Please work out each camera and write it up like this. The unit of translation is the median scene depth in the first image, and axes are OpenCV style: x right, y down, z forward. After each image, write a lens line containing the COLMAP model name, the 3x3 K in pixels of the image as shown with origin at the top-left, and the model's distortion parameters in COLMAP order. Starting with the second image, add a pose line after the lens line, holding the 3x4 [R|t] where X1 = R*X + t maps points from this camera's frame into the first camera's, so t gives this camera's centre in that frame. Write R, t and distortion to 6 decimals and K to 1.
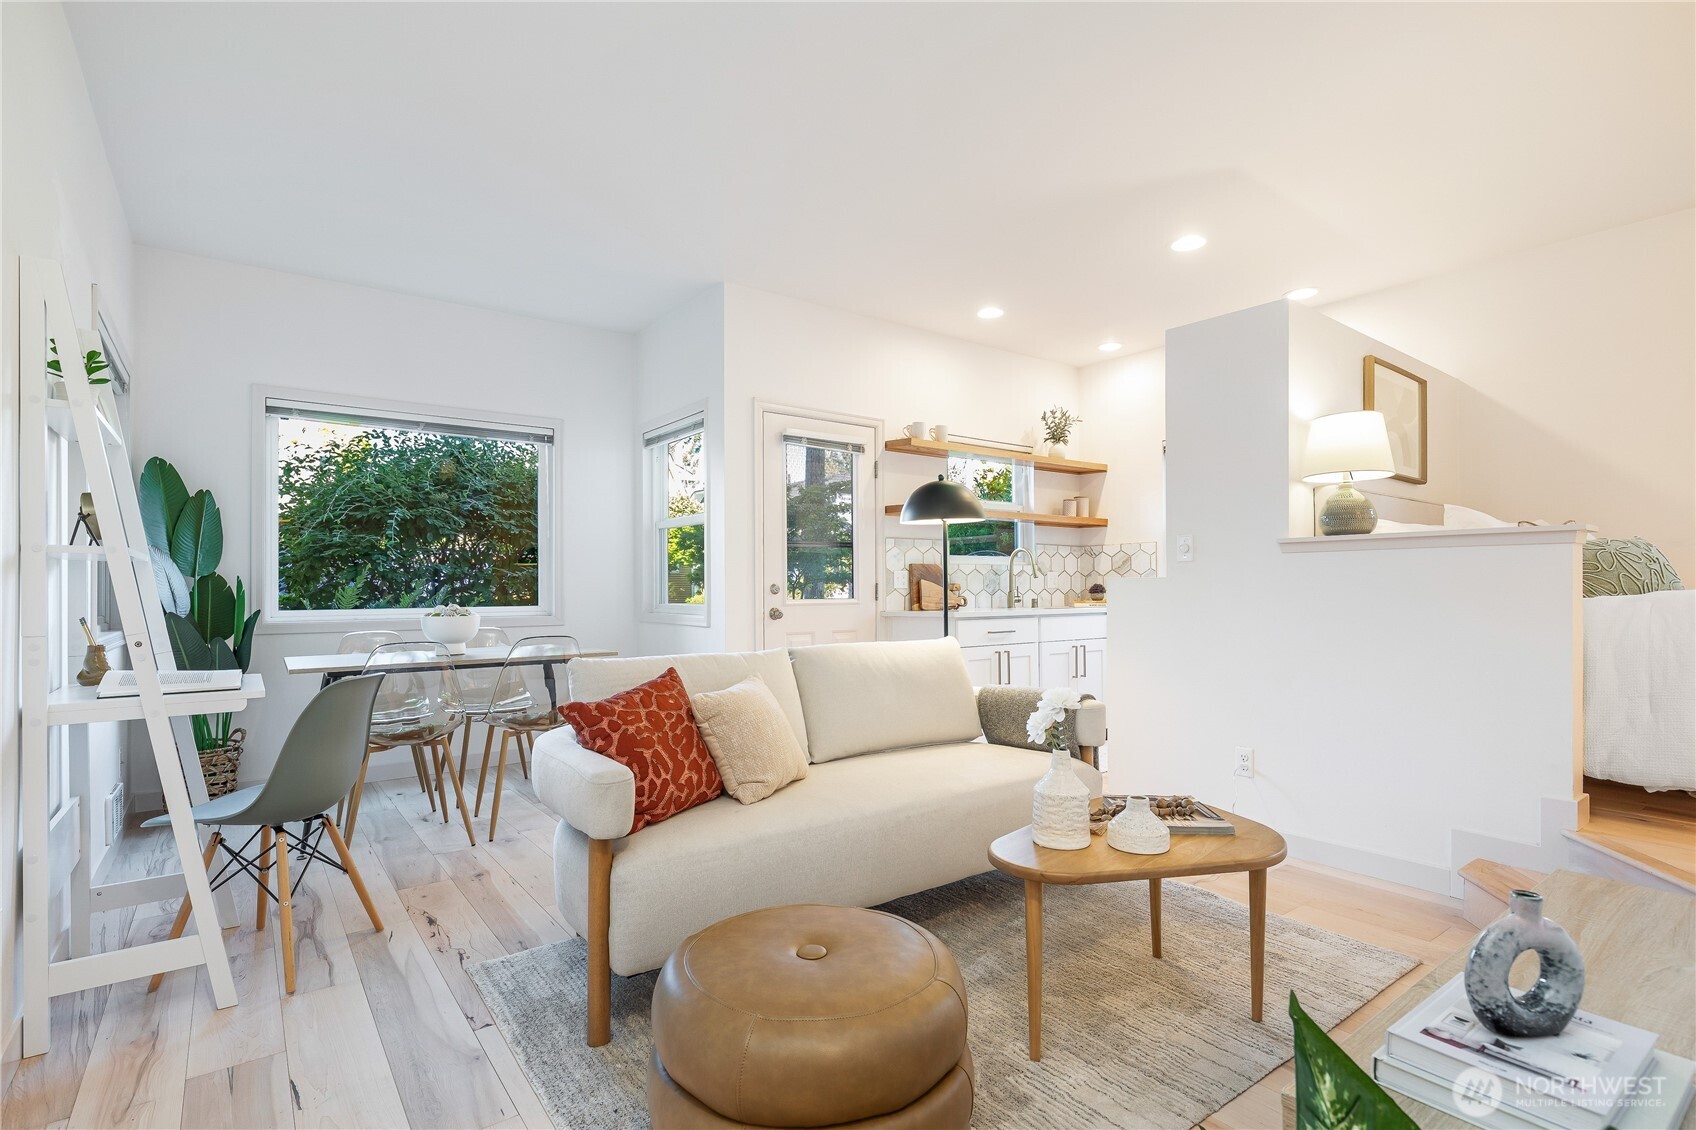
lens RADIAL K [[826.7, 0, 872.4], [0, 826.7, 575.6], [0, 0, 1]] dist [-0.012152, 0.003564]
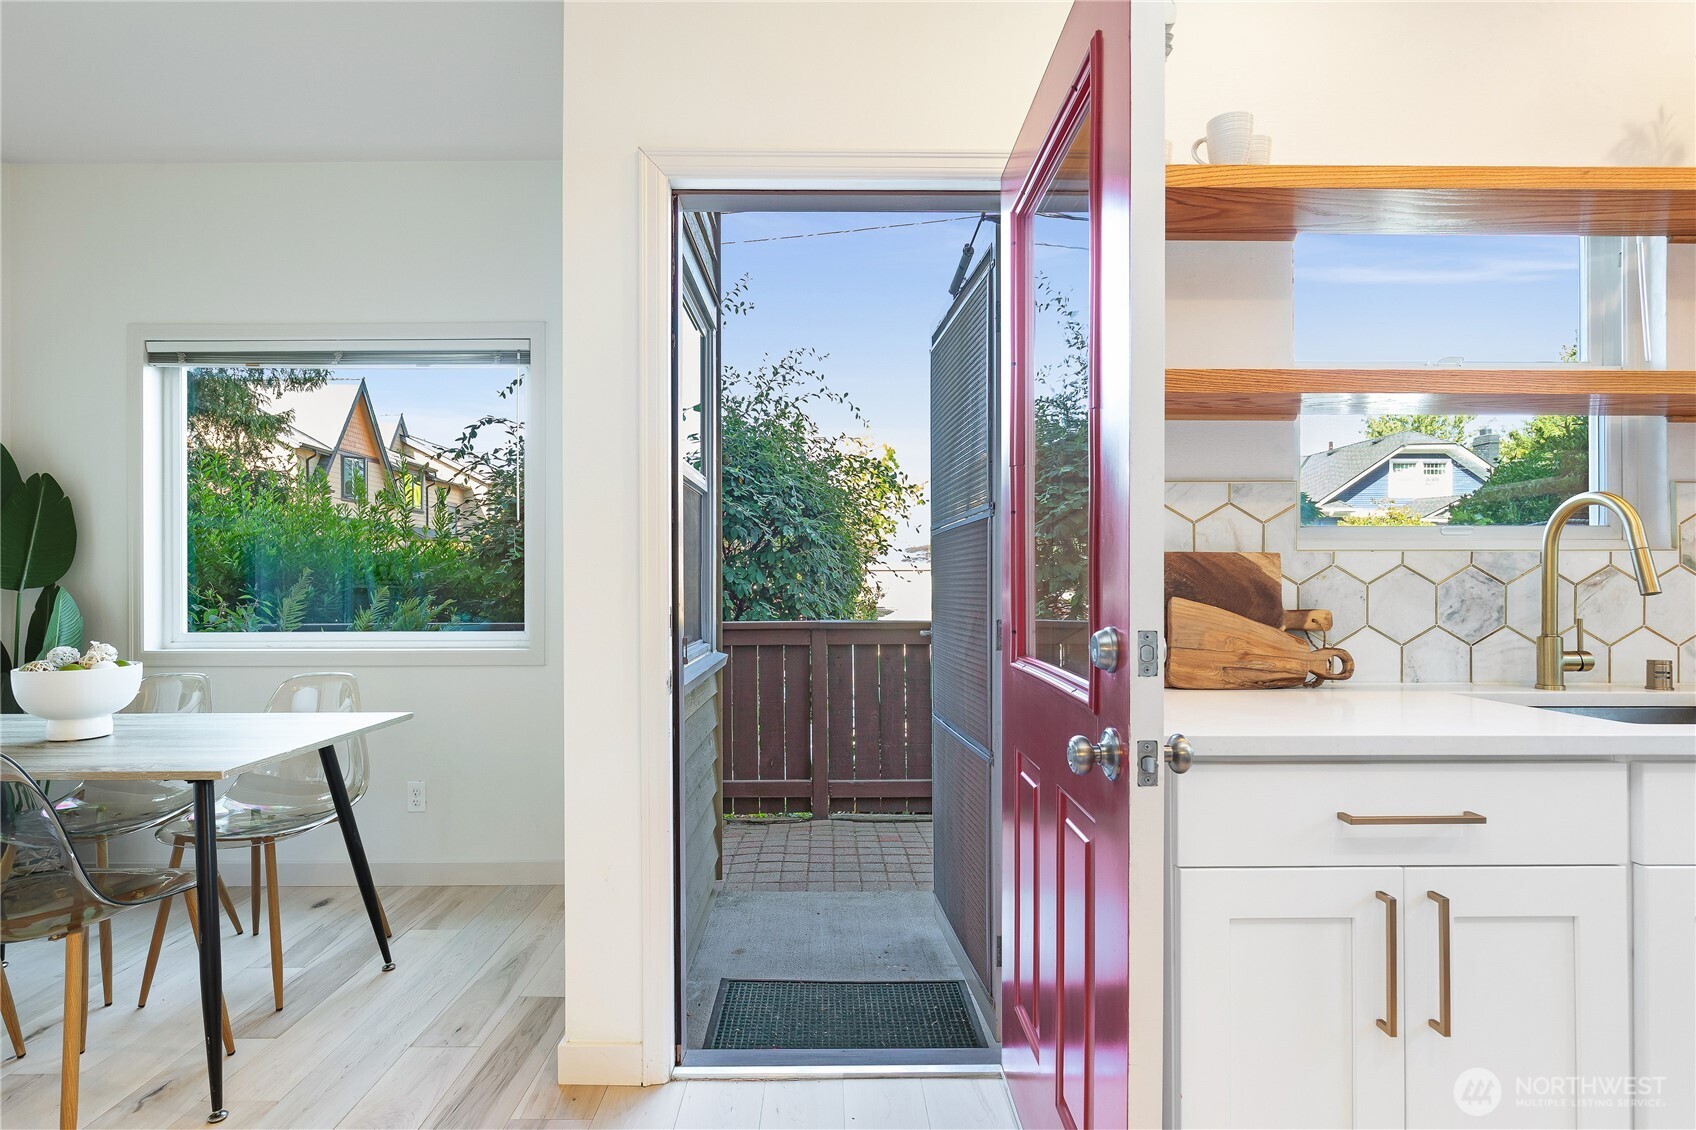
lens RADIAL K [[808.0, 0, 851.1], [0, 808.0, 587.1], [0, 0, 1]] dist [-0.008576, 0.003285]
pose [[0.795922, 0.008186, -0.605344, 0.158525], [0.006732, 0.999727, 0.022371, -0.008467], [0.605362, -0.021881, 0.795650, 0.666464]]
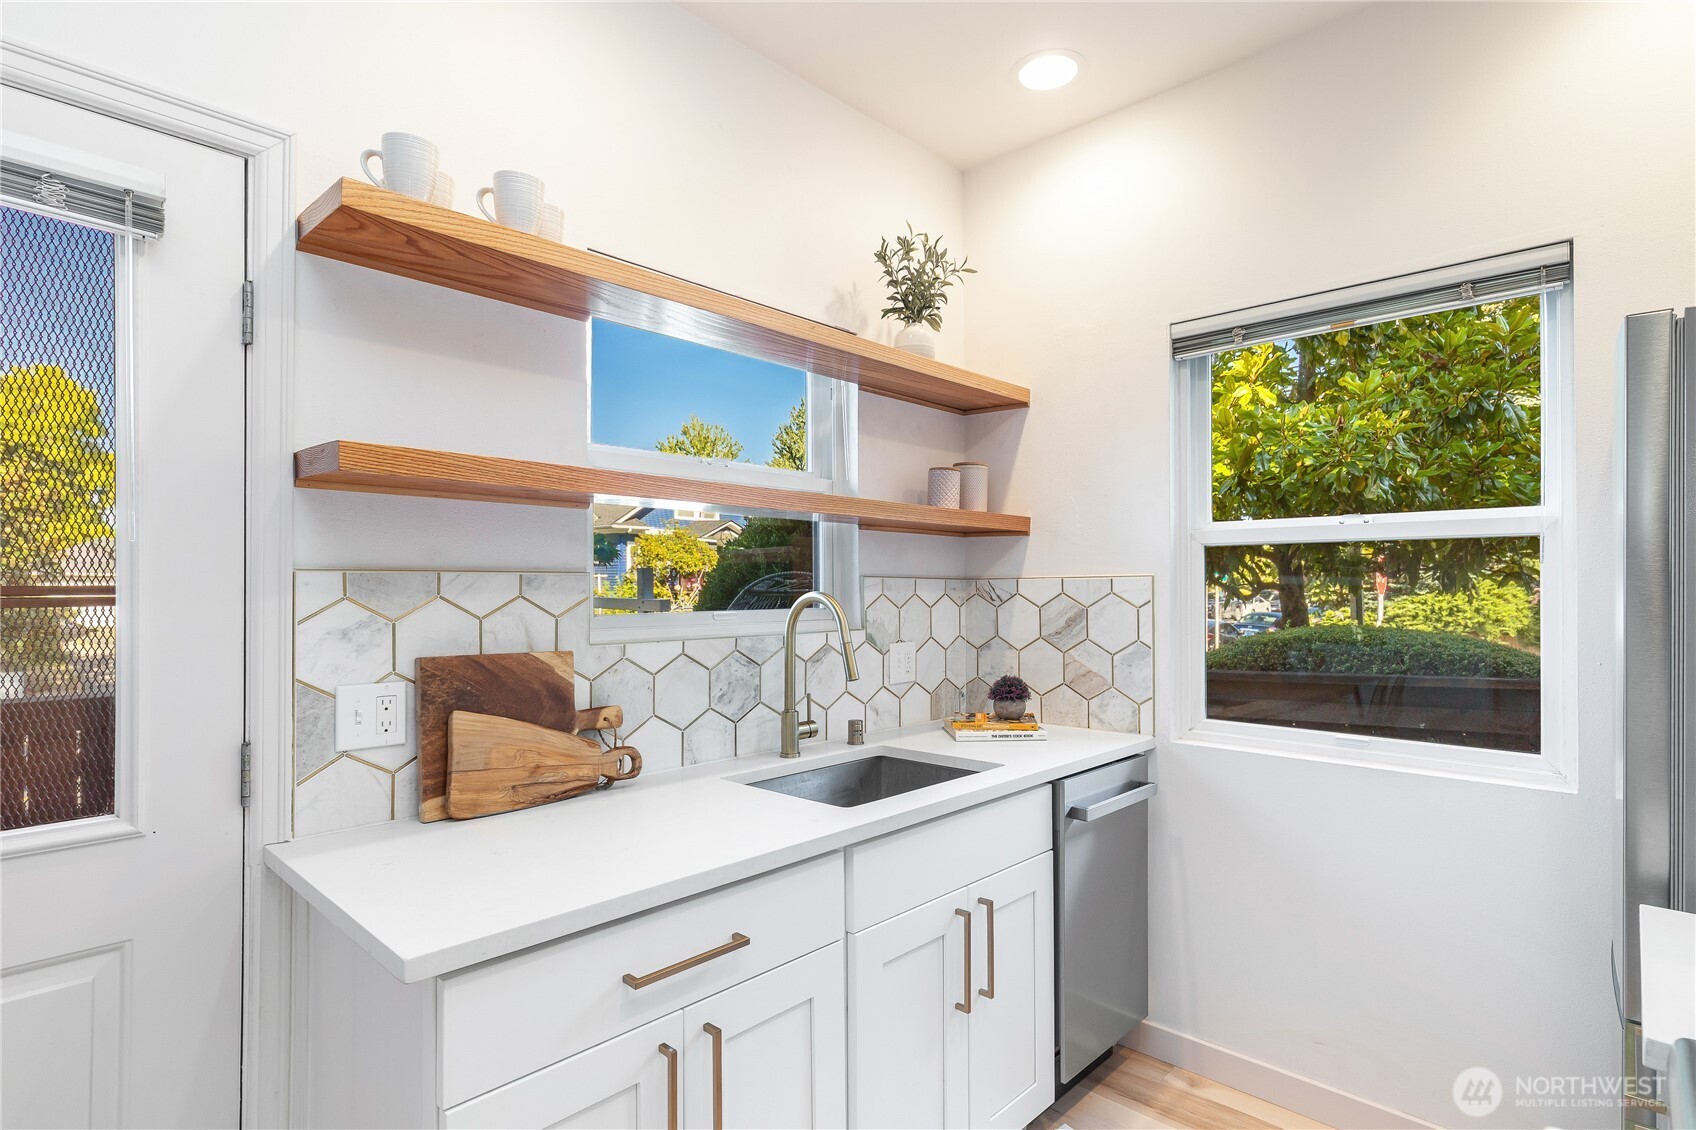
lens RADIAL K [[826.7, 0, 836.8], [0, 826.7, 583.8], [0, 0, 1]] dist [-0.012152, 0.003564]
pose [[0.991604, 0.005343, 0.129201, 0.157891], [-0.006431, 0.999947, 0.008008, -0.044556], [-0.129151, -0.008771, 0.991586, 0.709516]]
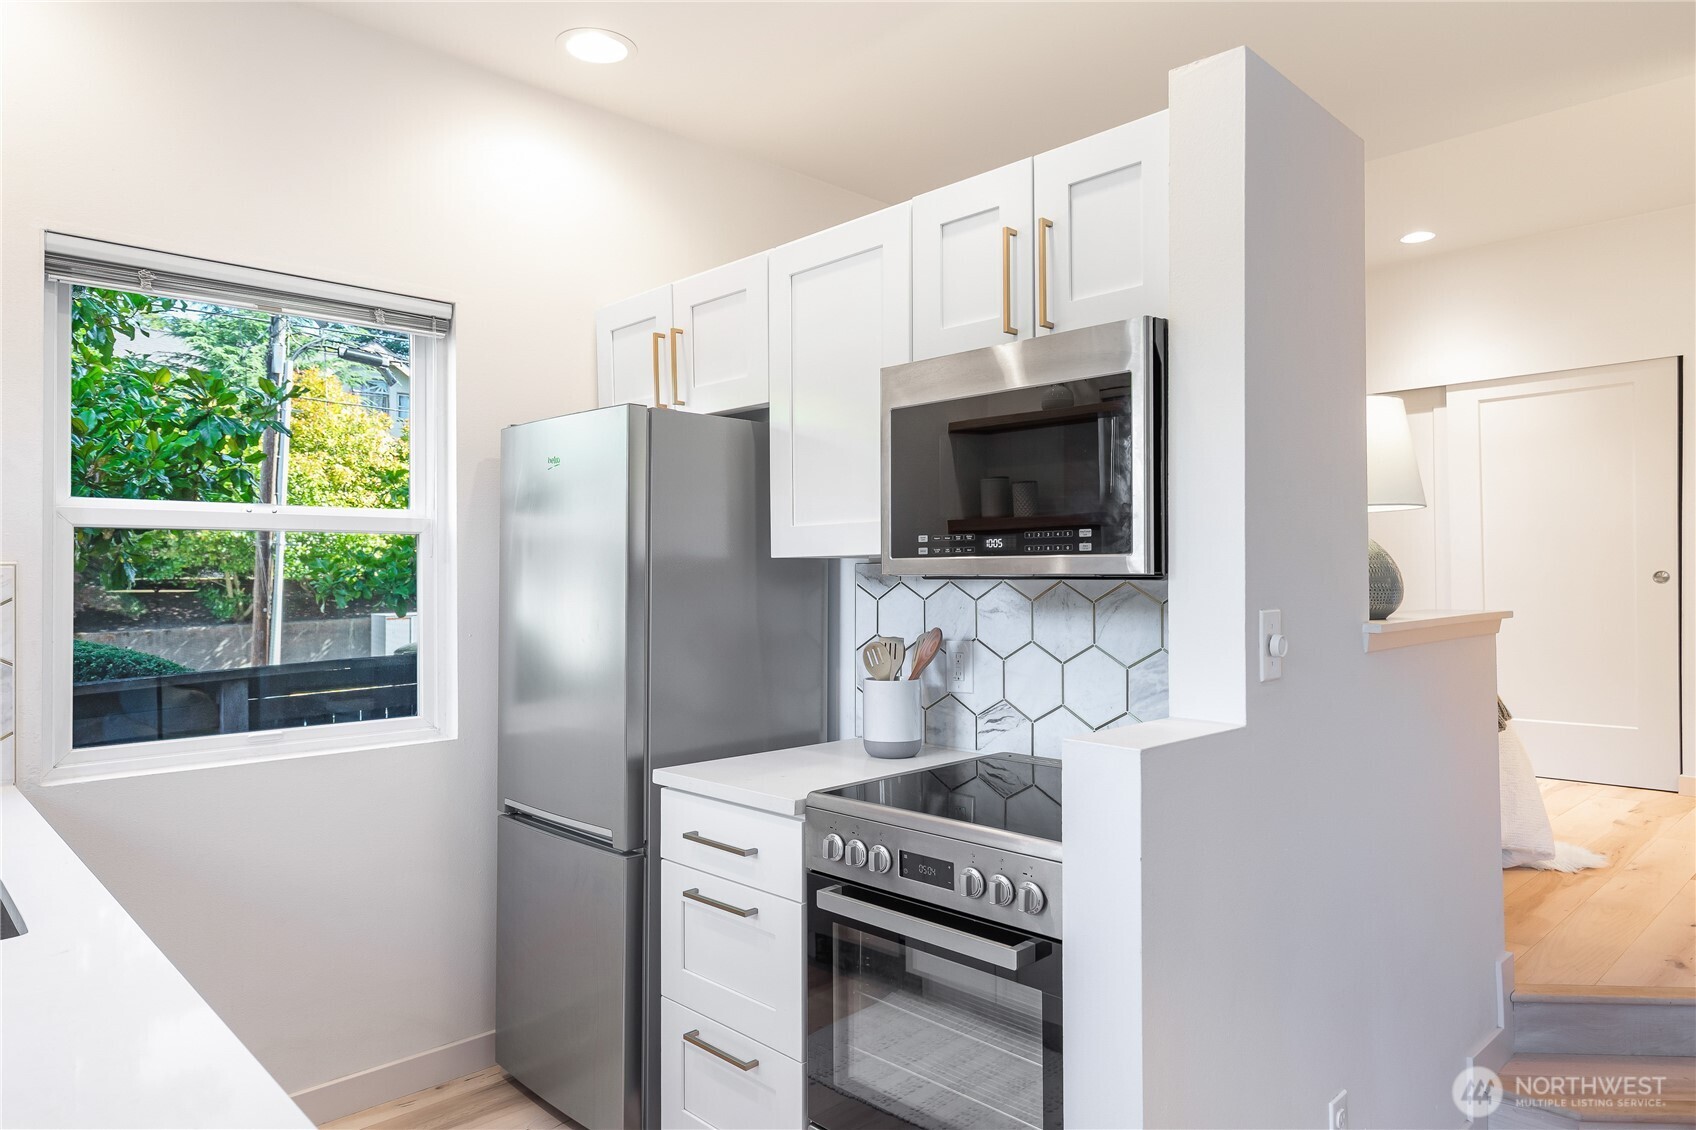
lens RADIAL K [[1039.8, 0, 845.9], [0, 1039.8, 563.0], [0, 0, 1]] dist [-0.010159, 0.002432]
pose [[-0.093600, 0.013942, 0.995512, -0.055562], [0.000008, 0.999902, -0.014003, -0.041650], [-0.995610, -0.001302, -0.093591, 0.848565]]
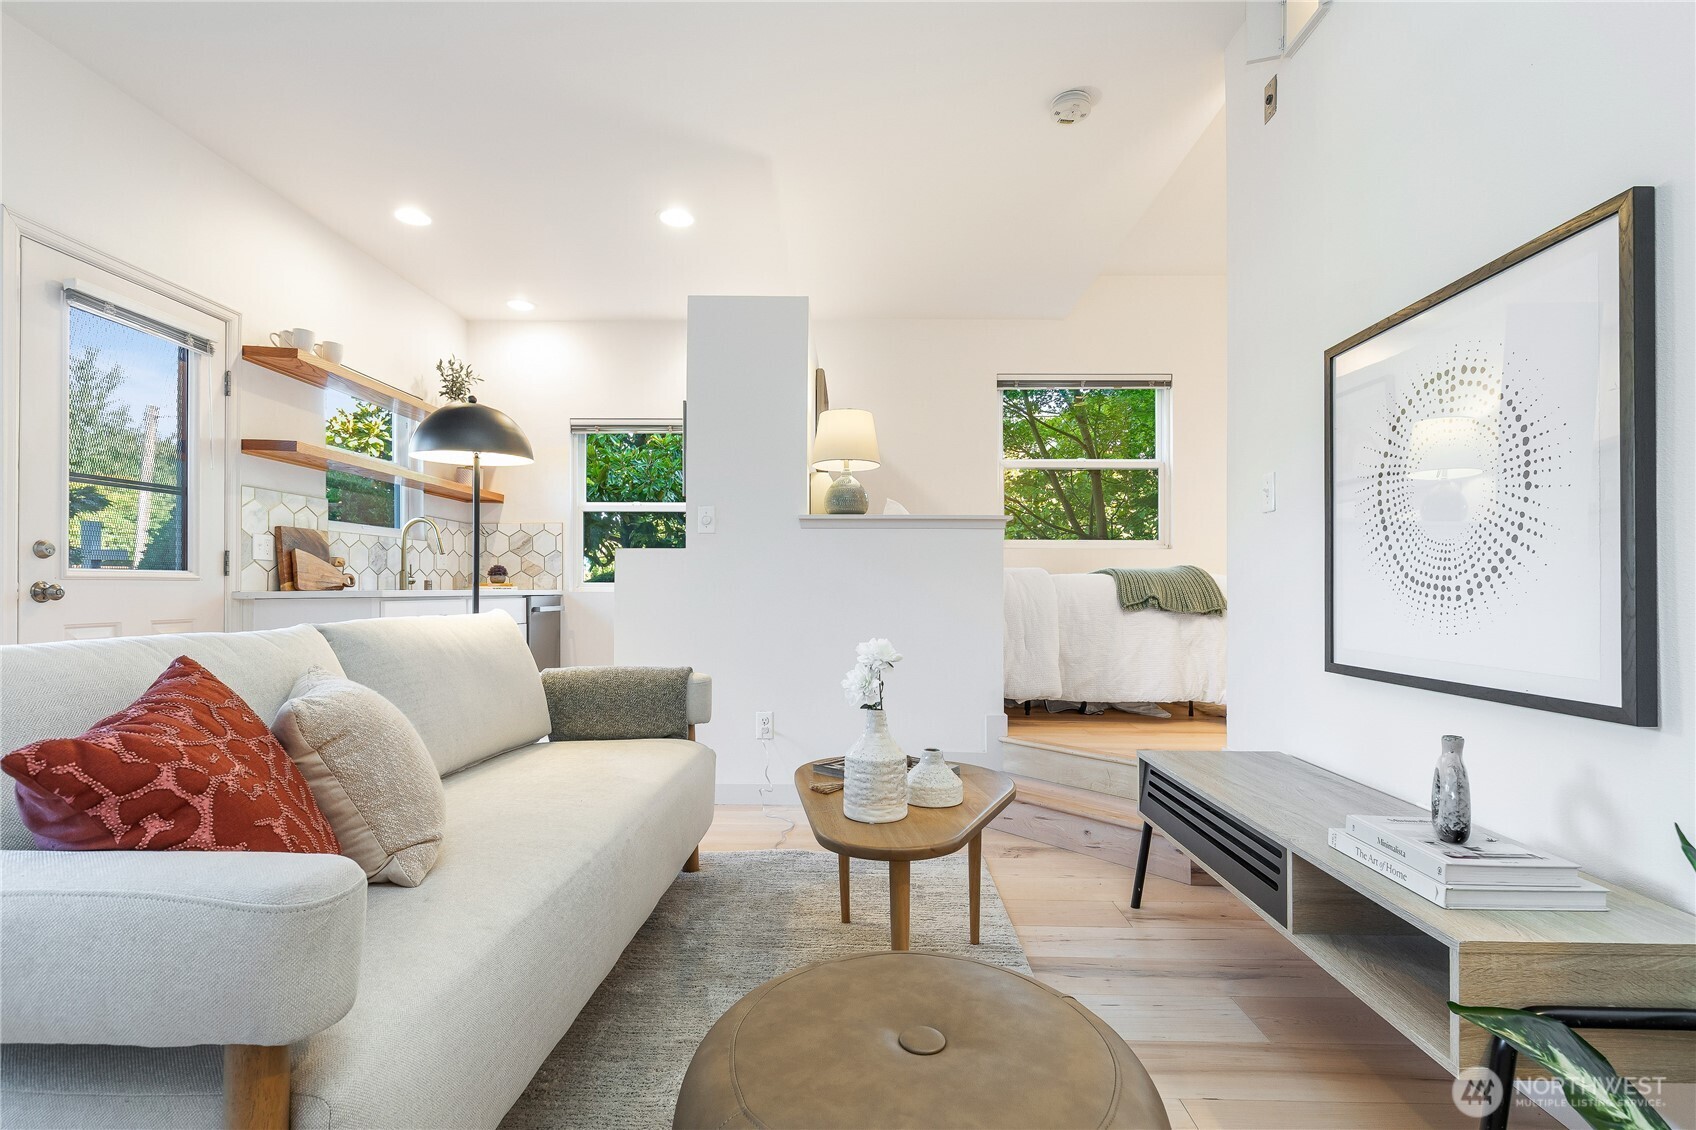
lens RADIAL K [[778.4, 0, 850.4], [0, 778.4, 579.6], [0, 0, 1]] dist [0.003601, -0.000033]
pose [[0.628995, 0.013820, 0.777287, -0.169571], [-0.013516, 0.999885, -0.006840, 0.030720], [-0.777292, -0.006204, 0.629109, 0.194926]]
